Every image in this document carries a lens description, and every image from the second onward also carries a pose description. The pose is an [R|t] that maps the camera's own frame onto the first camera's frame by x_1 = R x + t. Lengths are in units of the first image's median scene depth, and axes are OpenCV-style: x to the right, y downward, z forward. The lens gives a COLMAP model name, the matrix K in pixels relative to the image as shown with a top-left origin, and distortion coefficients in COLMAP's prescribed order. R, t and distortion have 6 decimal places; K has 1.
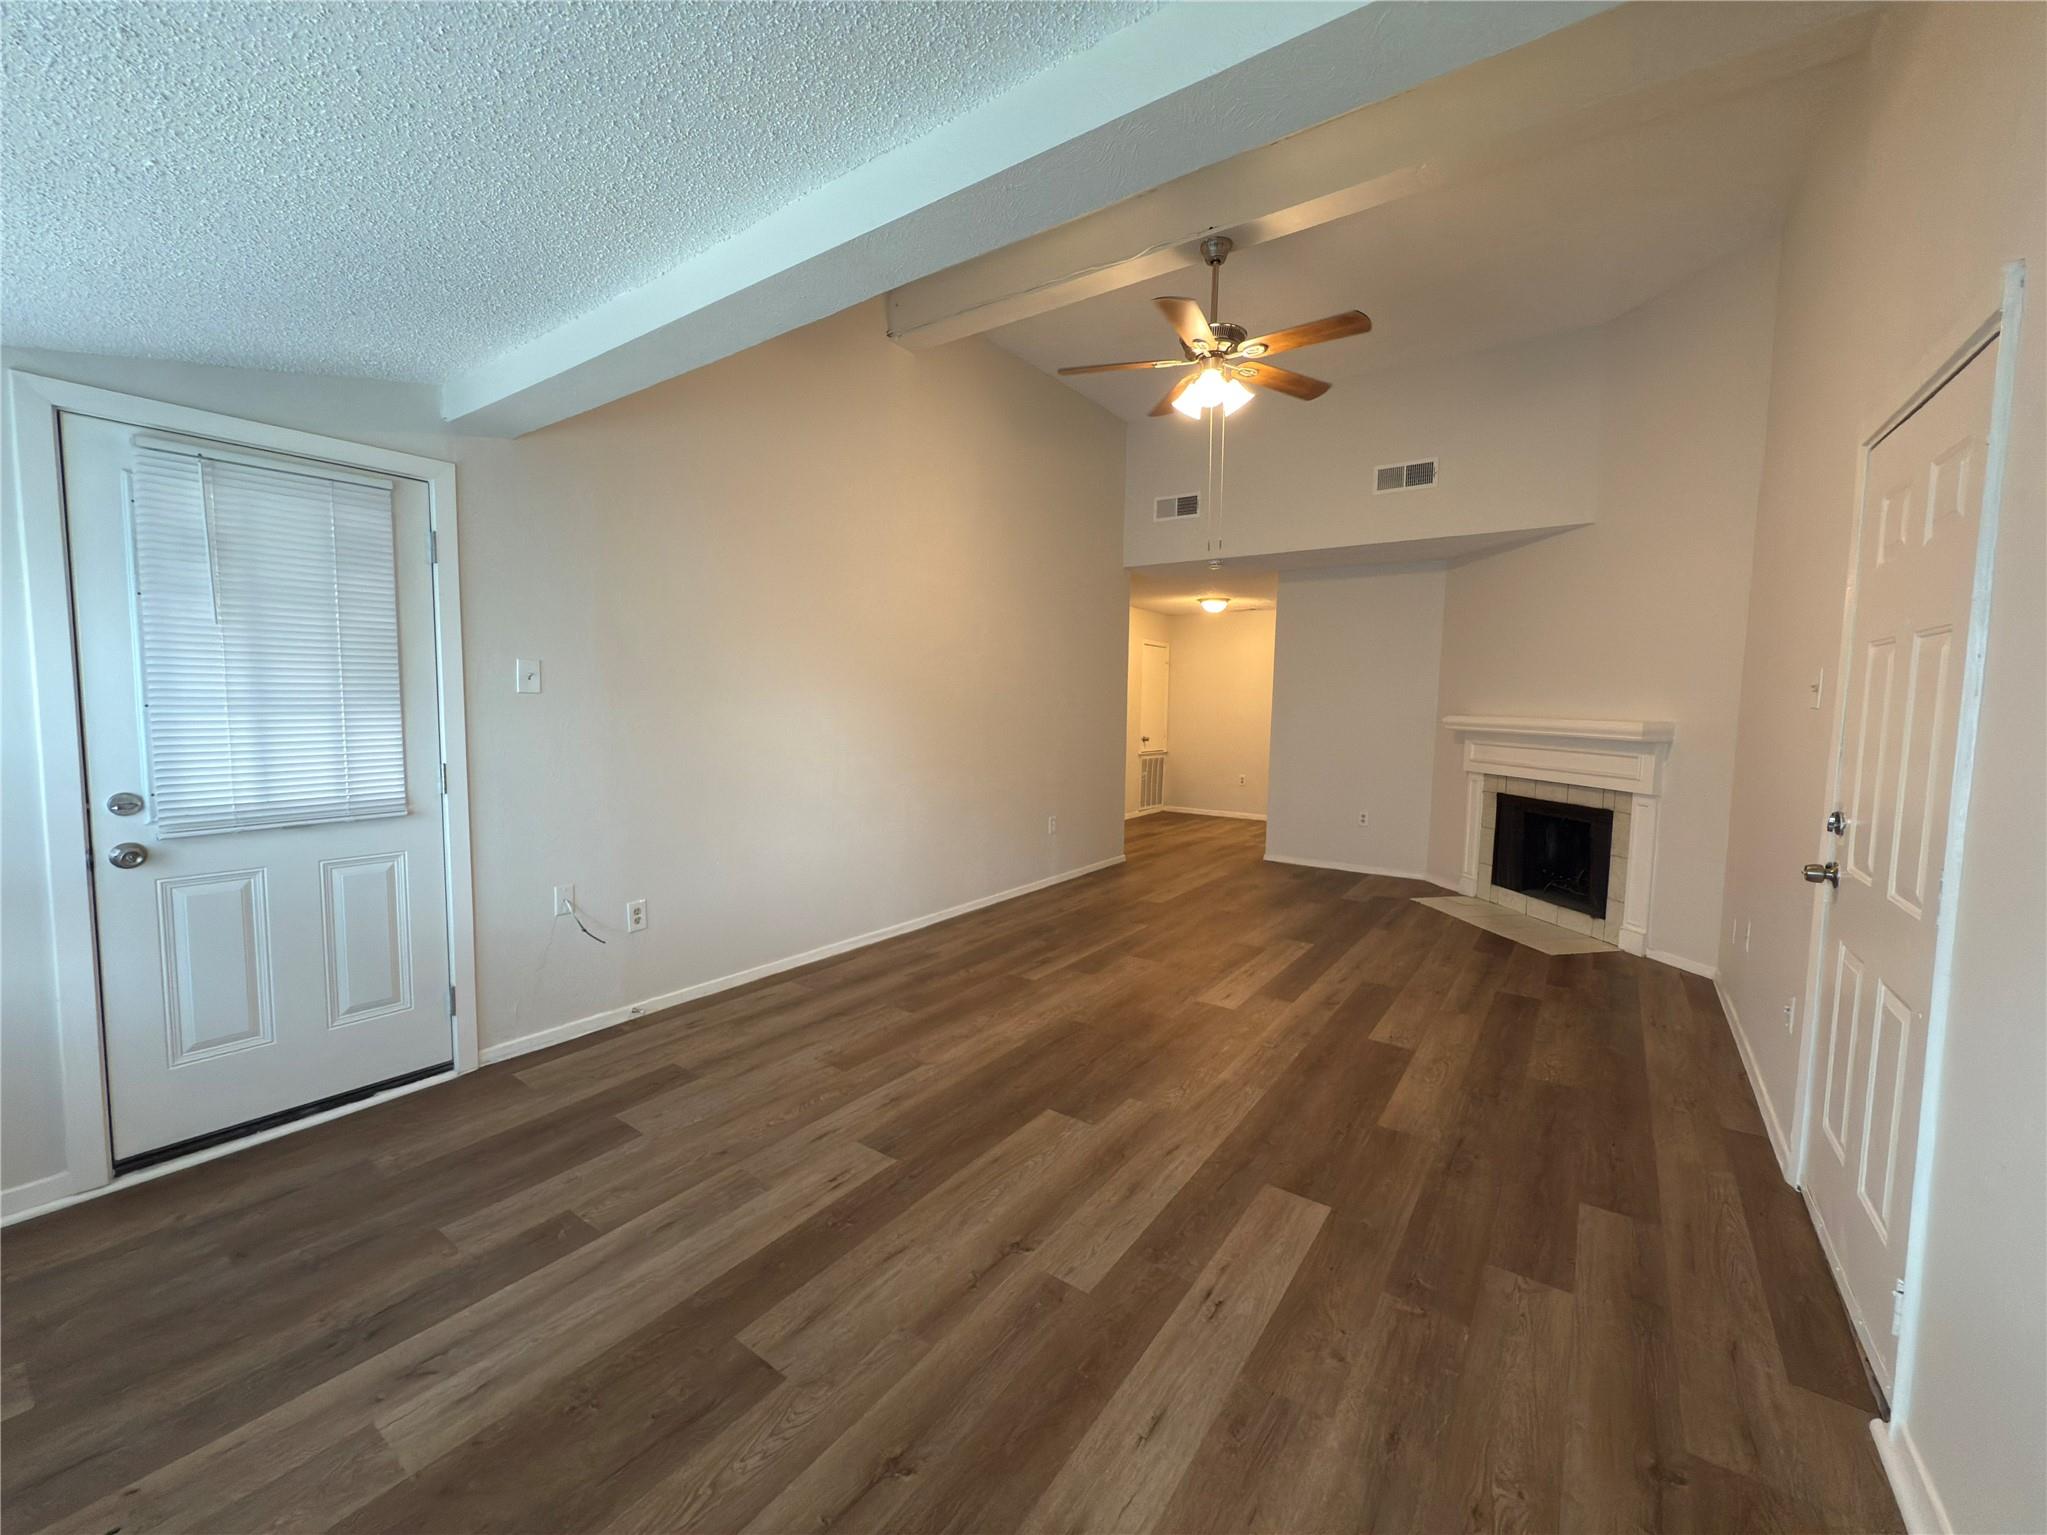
lens RADIAL K [[805.2, 0, 1021.0], [0, 805.2, 762.5], [0, 0, 1]] dist [-0.000038, -0.000059]
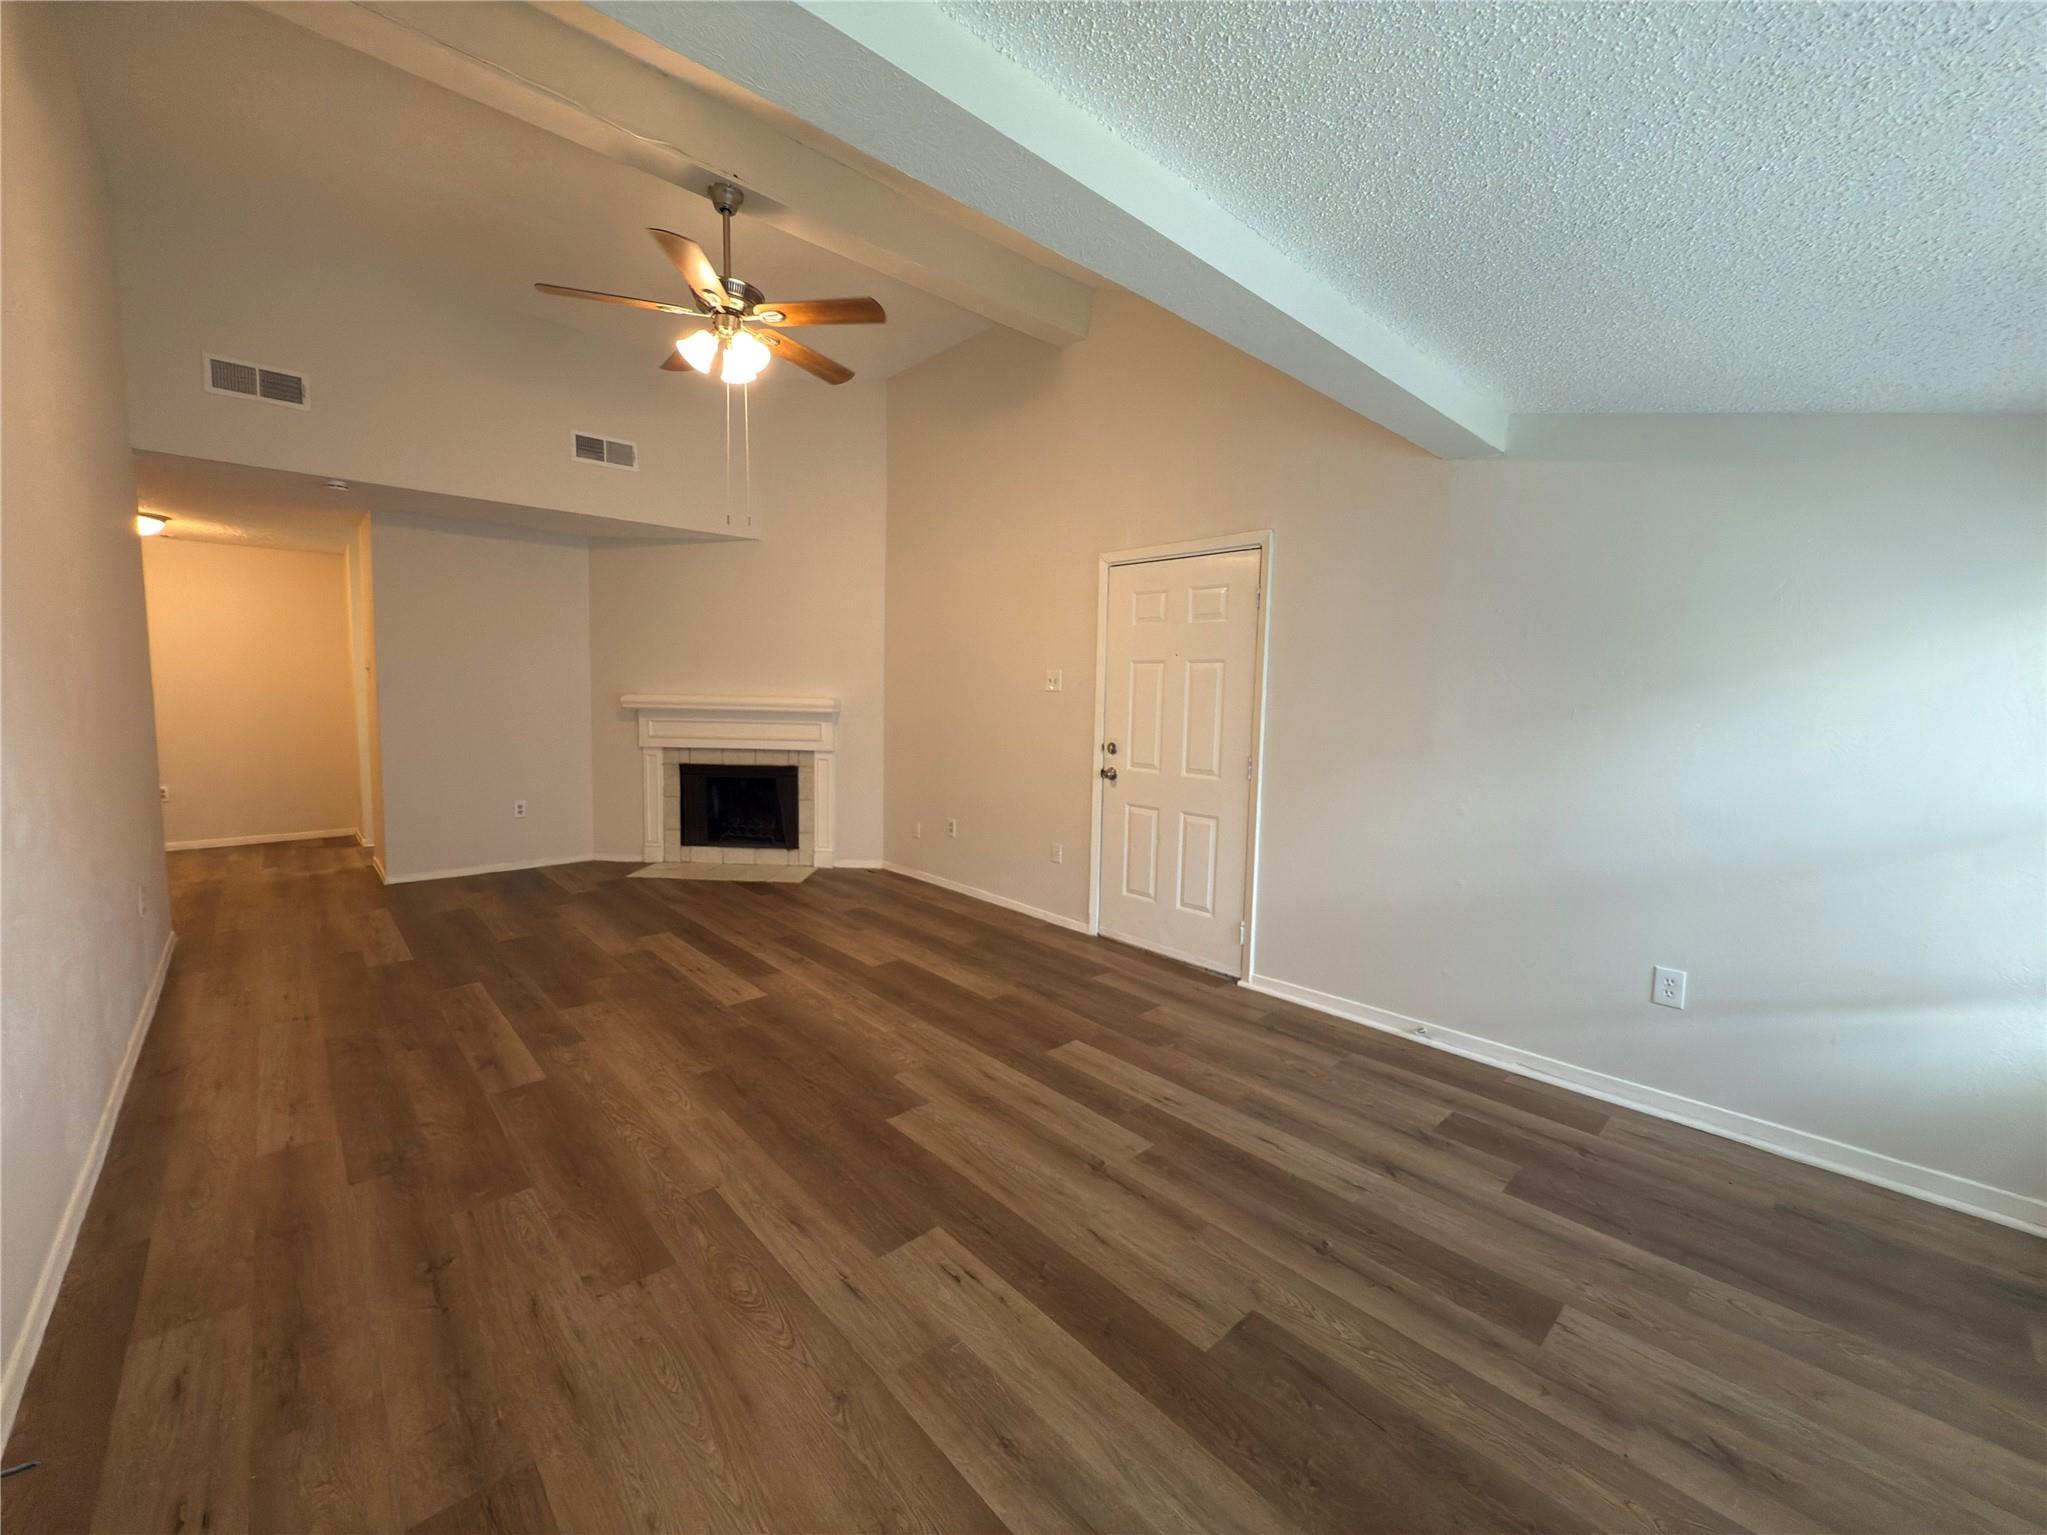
lens RADIAL K [[805.2, 0, 1021.5], [0, 805.2, 765.8], [0, 0, 1]] dist [-0.000038, -0.000059]
pose [[0.212459, -0.099697, 0.972071, -0.714842], [0.060812, 0.994203, 0.088675, -0.053660], [-0.975276, 0.040274, 0.217290, 0.543280]]
